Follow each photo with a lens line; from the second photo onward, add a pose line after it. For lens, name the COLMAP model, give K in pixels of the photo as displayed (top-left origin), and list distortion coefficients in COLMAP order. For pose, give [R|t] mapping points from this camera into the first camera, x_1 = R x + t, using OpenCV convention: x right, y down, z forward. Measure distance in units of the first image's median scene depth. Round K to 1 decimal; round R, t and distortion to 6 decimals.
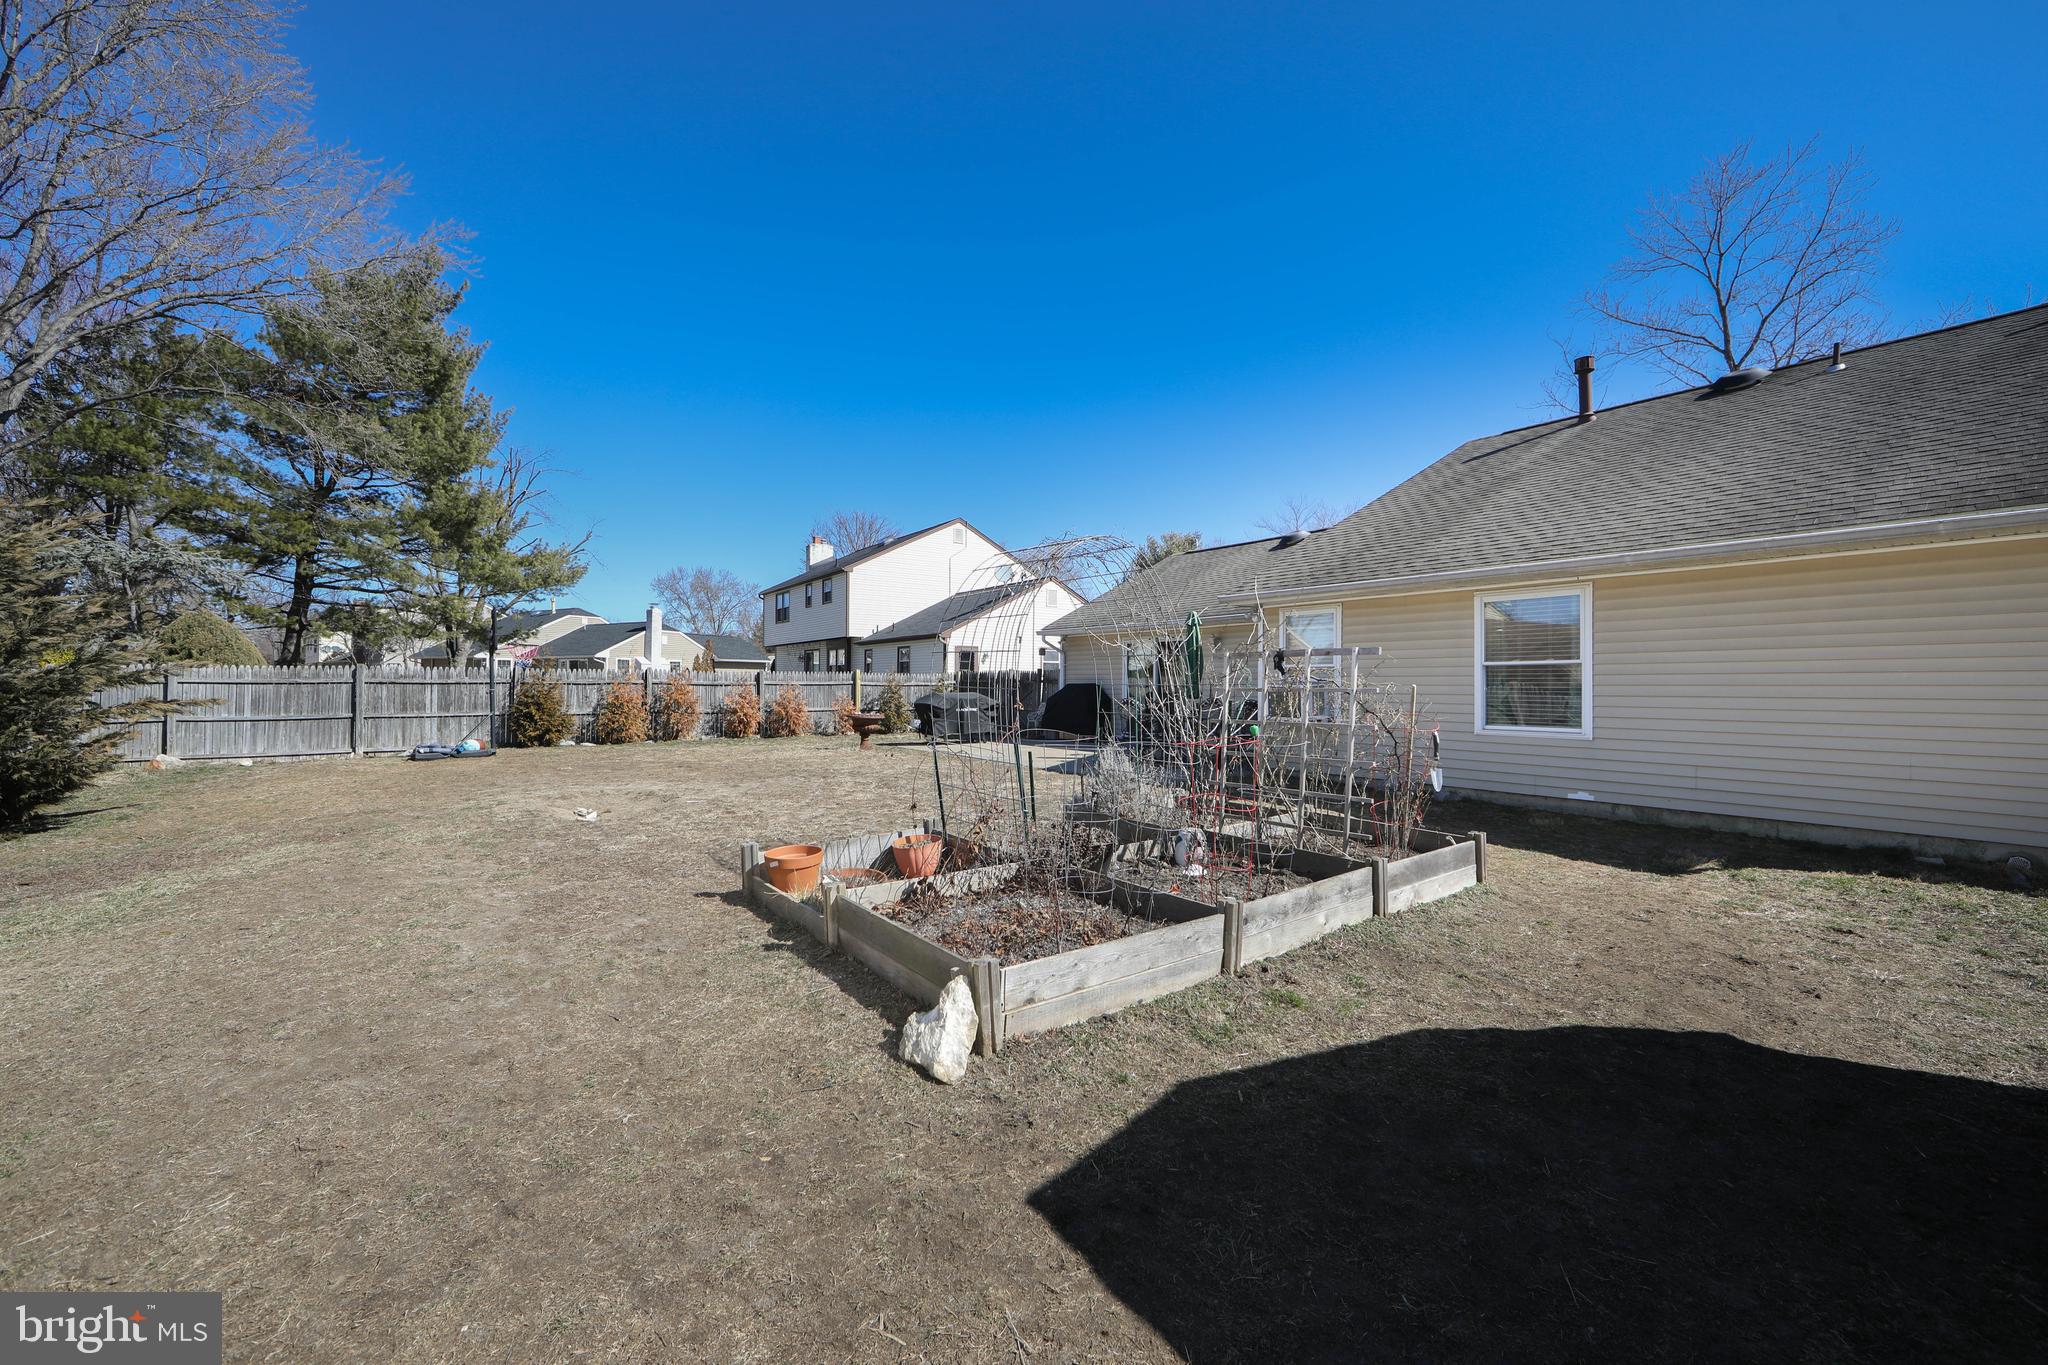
lens RADIAL K [[819.0, 0, 1002.8], [0, 819.0, 683.5], [0, 0, 1]] dist [-0.001578, -0.000138]
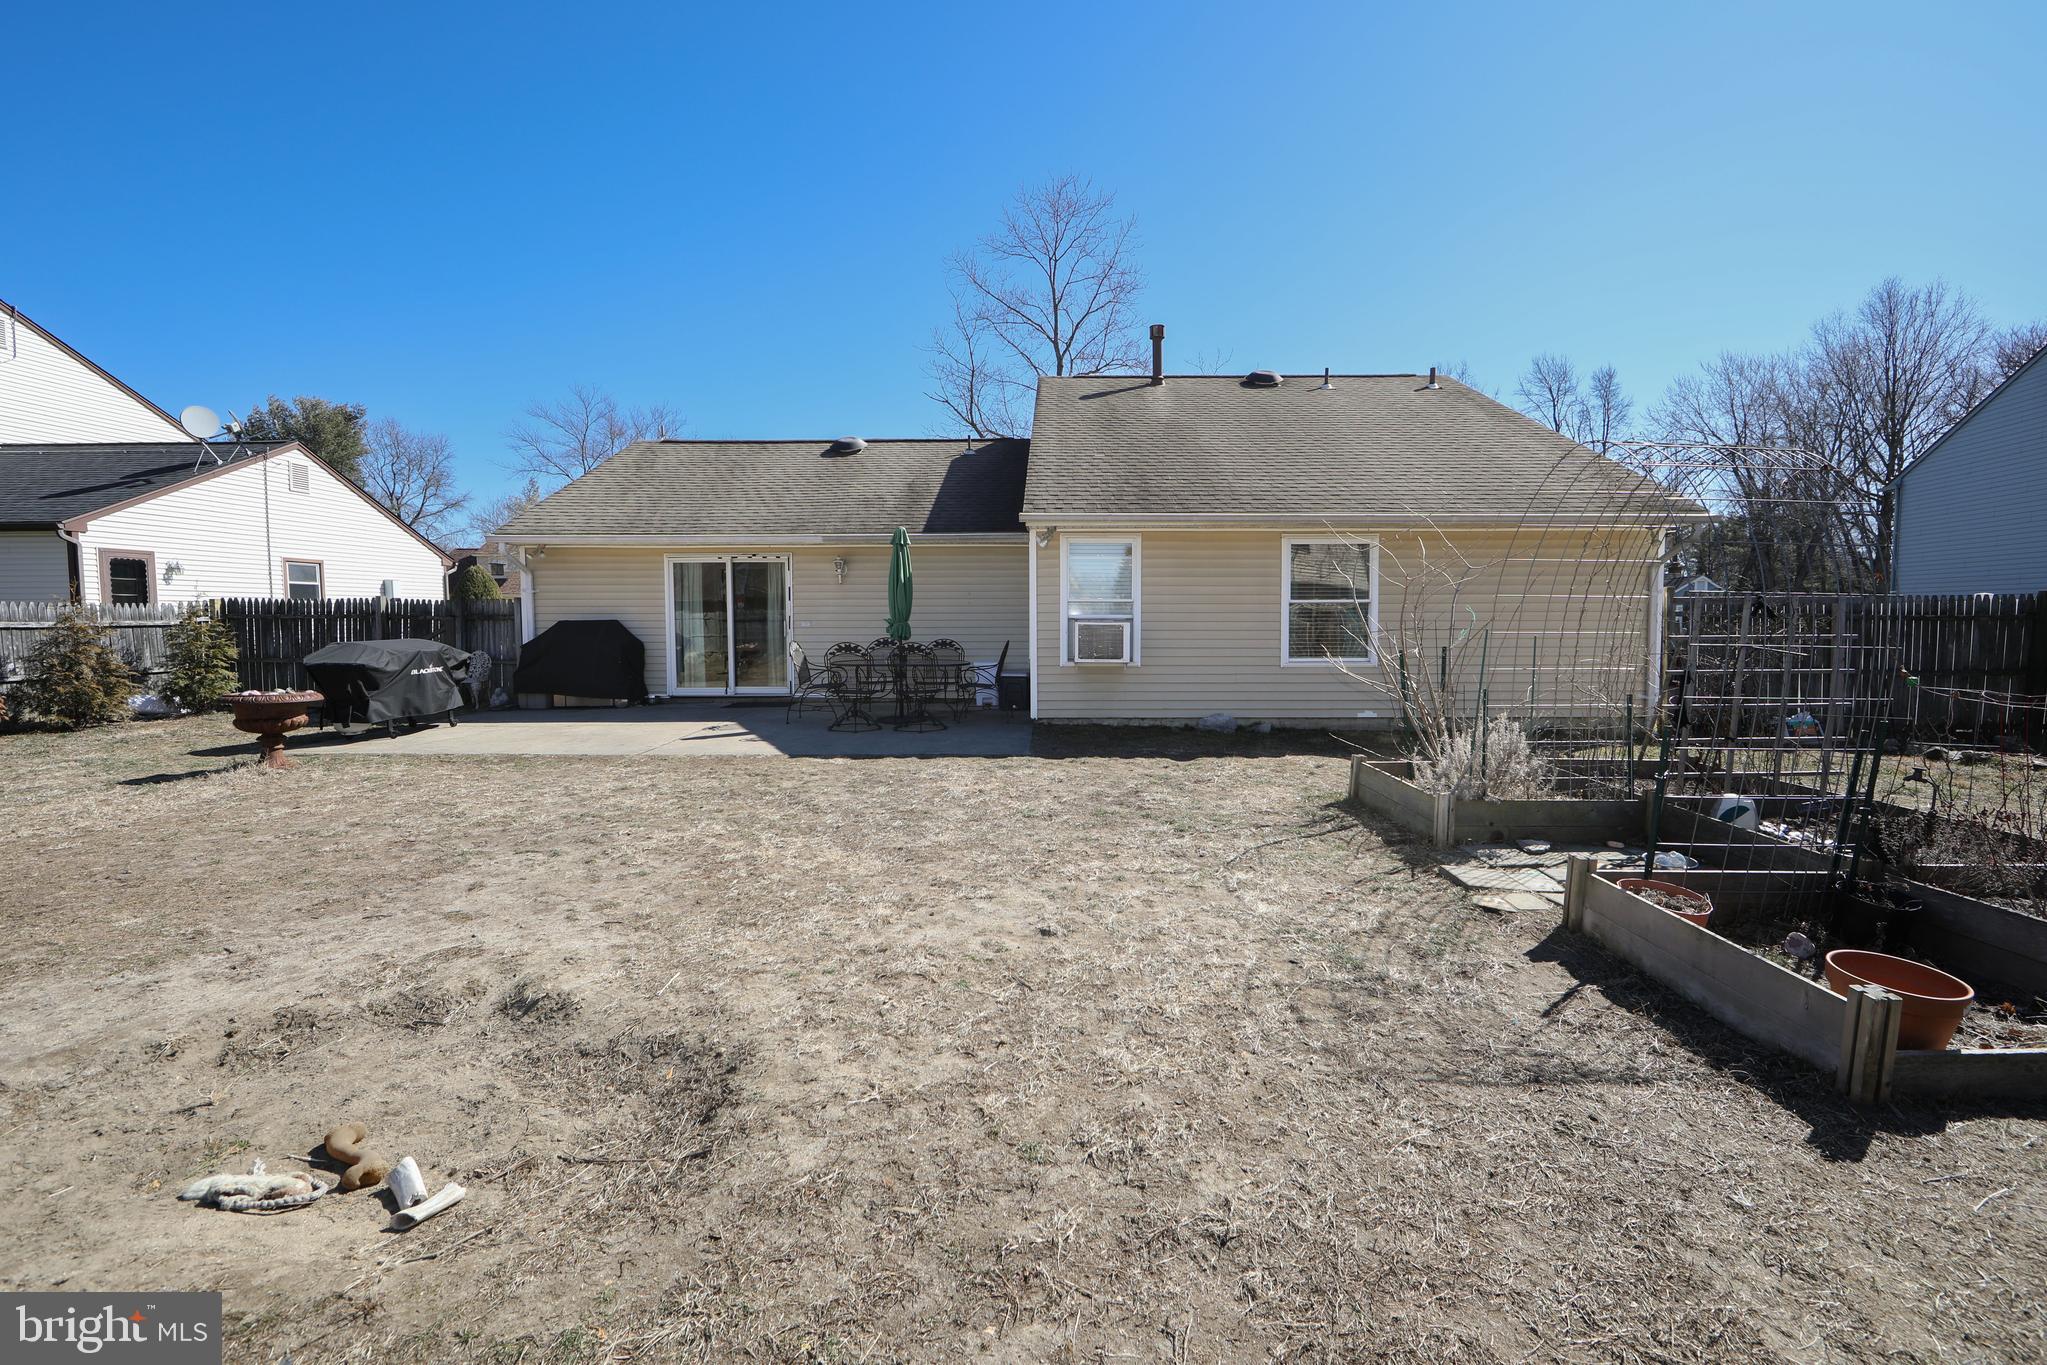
lens RADIAL K [[877.2, 0, 1023.5], [0, 877.2, 682.5], [0, 0, 1]] dist [-0.001100, -0.000123]
pose [[0.573843, -0.068596, 0.816087, -0.154136], [0.004206, 0.996720, 0.080822, -0.003521], [-0.818954, -0.042947, 0.572249, 0.169527]]
